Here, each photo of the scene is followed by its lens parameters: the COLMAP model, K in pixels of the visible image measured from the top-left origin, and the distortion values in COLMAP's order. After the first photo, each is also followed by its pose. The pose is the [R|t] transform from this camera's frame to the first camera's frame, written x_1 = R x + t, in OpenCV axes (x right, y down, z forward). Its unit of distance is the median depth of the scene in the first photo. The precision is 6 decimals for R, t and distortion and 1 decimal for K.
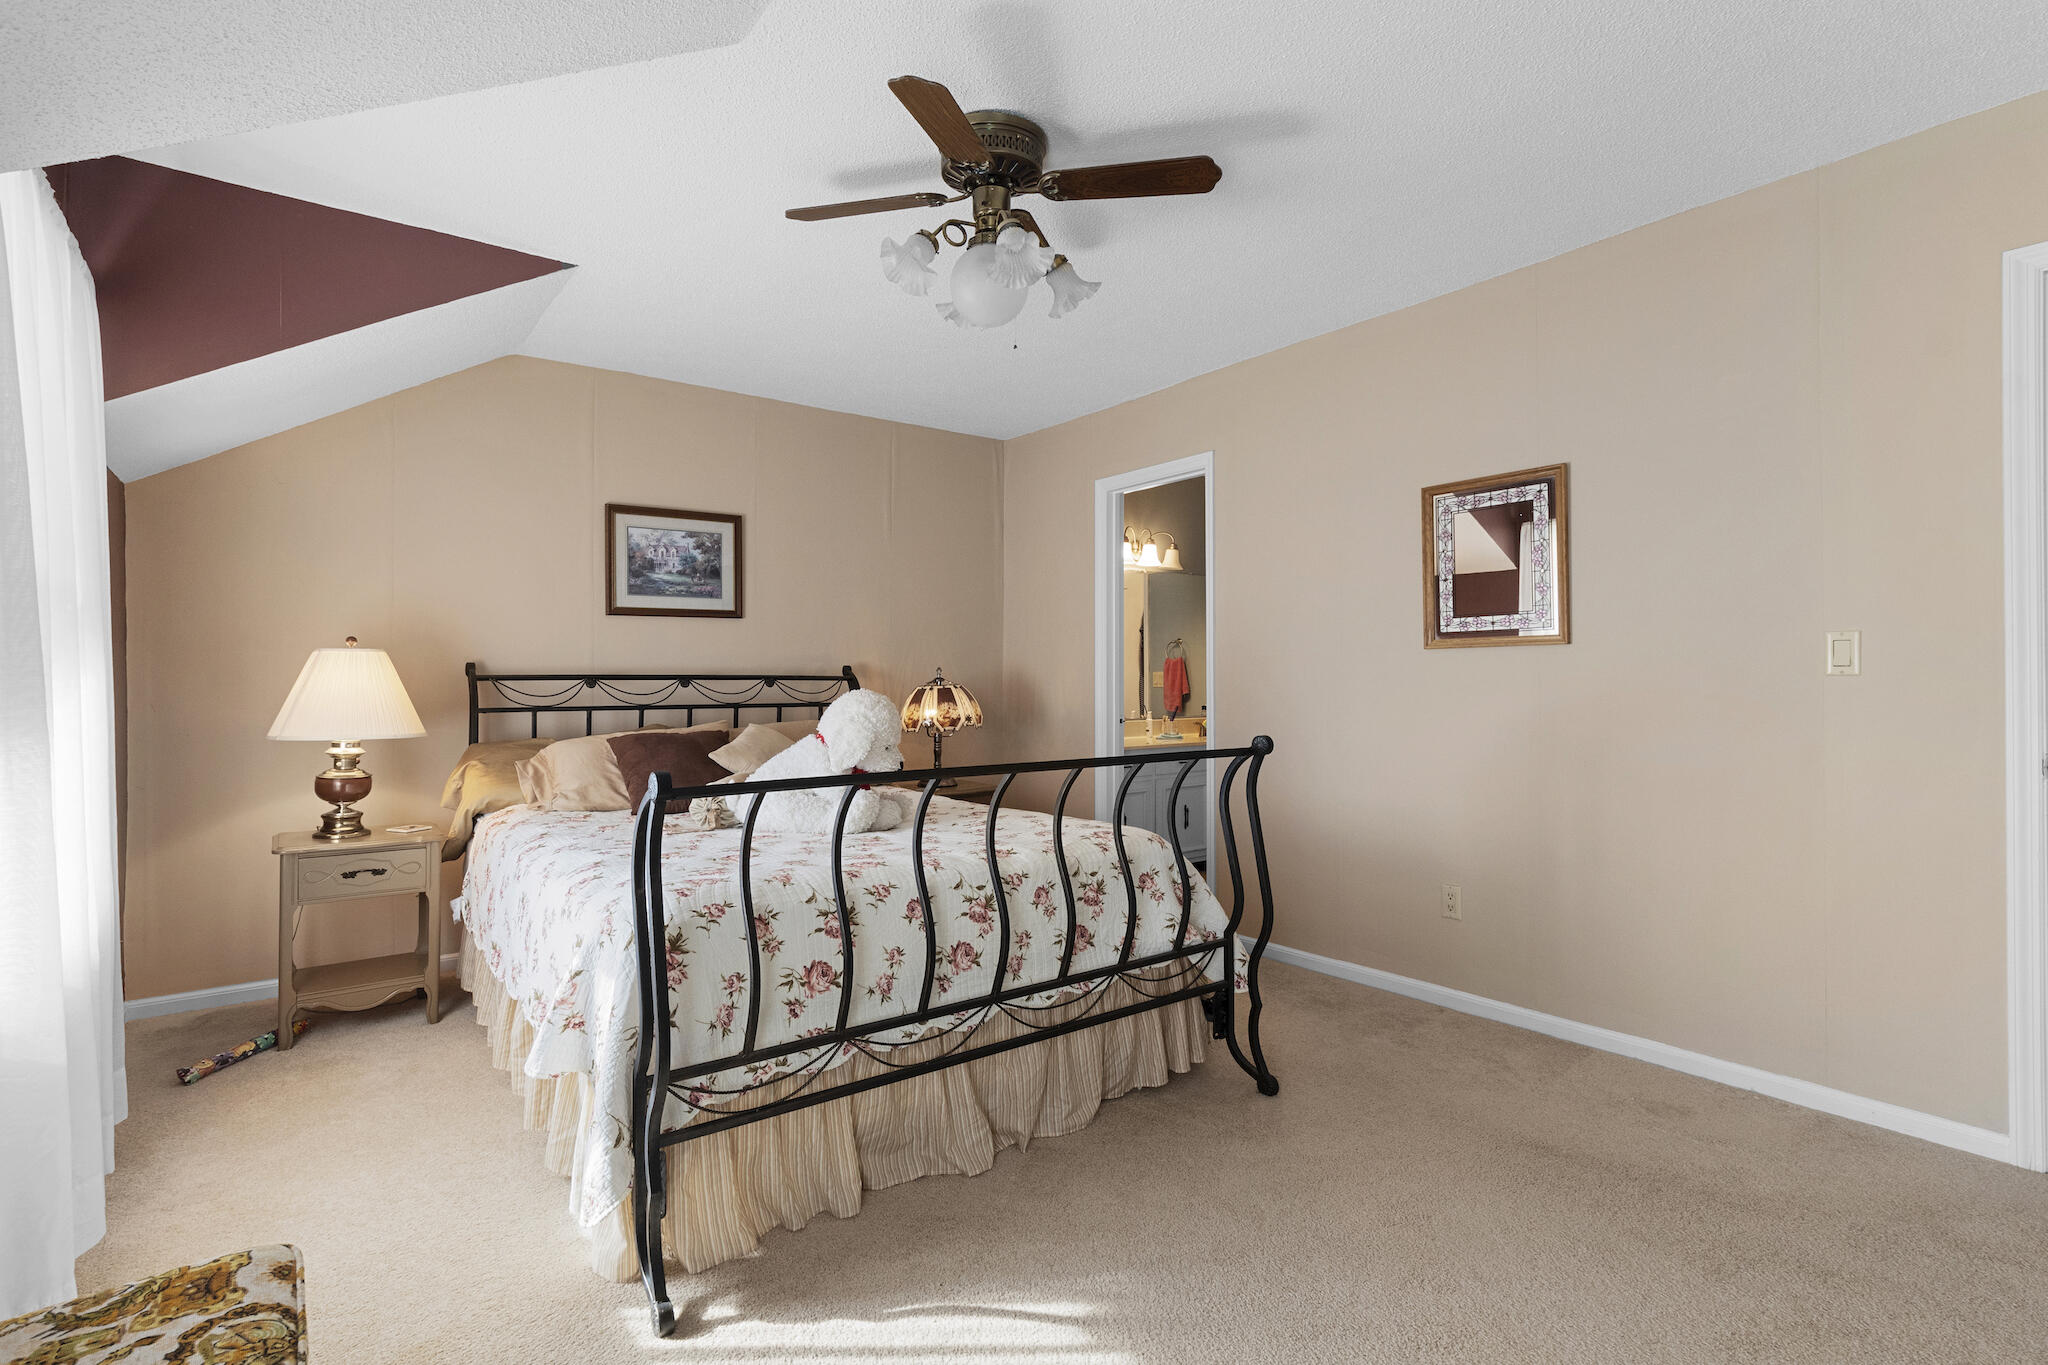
lens RADIAL K [[931.0, 0, 1017.2], [0, 931.0, 681.4], [0, 0, 1]] dist [0.003262, 0.000382]
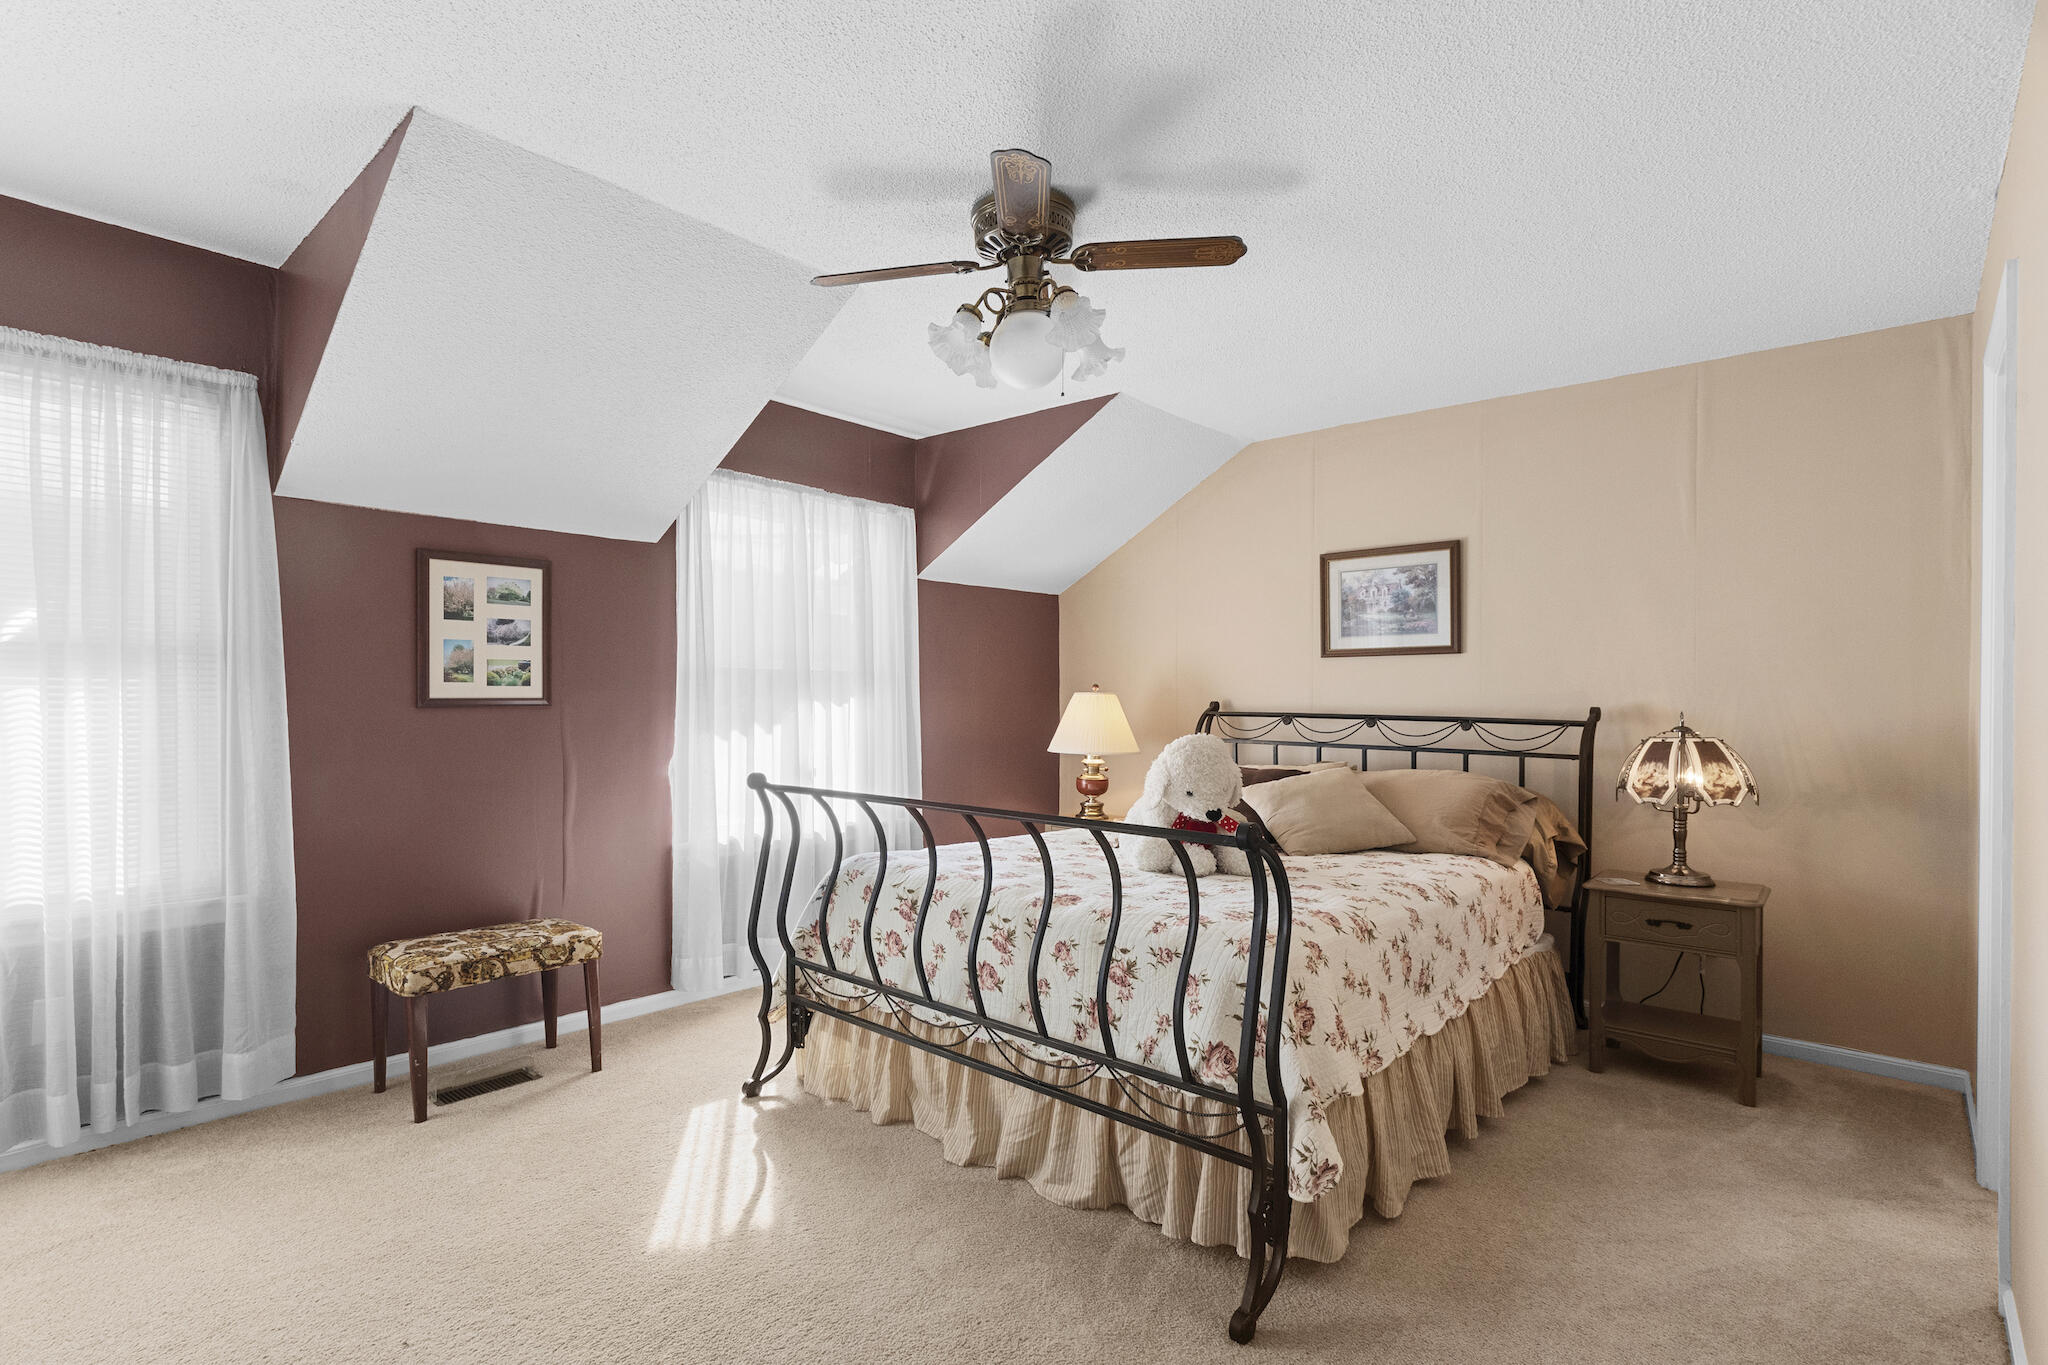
lens RADIAL K [[931.0, 0, 1019.2], [0, 931.0, 699.1], [0, 0, 1]] dist [0.003262, 0.000382]
pose [[0.237716, -0.006419, -0.971314, 0.485116], [-0.029537, 0.999468, -0.013834, 0.001070], [0.970886, 0.031979, 0.237400, 0.385102]]
